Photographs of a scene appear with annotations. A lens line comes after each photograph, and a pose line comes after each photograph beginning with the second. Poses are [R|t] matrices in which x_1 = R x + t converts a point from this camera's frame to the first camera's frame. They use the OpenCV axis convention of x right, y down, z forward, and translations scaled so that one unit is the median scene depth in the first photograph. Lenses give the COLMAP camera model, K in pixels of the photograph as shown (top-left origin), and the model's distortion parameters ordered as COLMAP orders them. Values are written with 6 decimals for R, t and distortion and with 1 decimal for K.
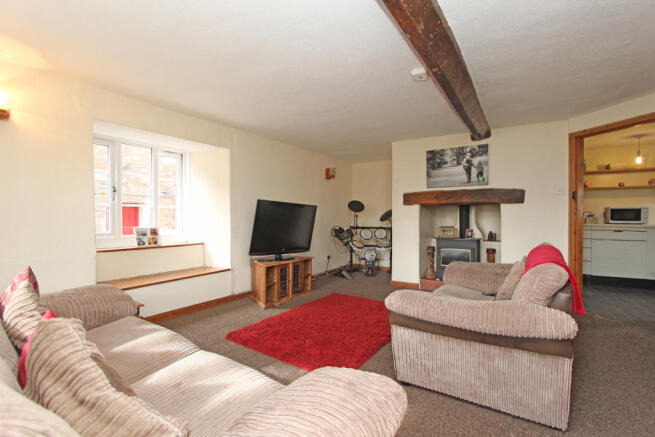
lens RADIAL K [[304.2, 0, 327.3], [0, 304.2, 219.7], [0, 0, 1]] dist [-0.002097, -0.000027]
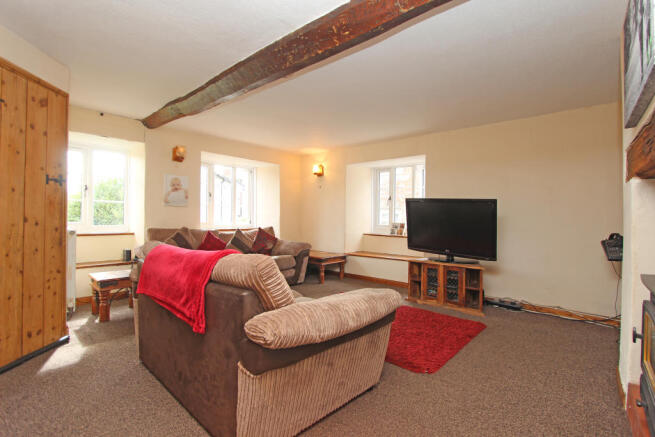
lens RADIAL K [[304.2, 0, 327.0], [0, 304.2, 217.1], [0, 0, 1]] dist [-0.002097, -0.000027]
pose [[-0.105335, -0.000390, -0.994437, 0.832938], [-0.021738, 0.999762, 0.001910, 0.004017], [0.994199, 0.021819, -0.105318, 0.762011]]
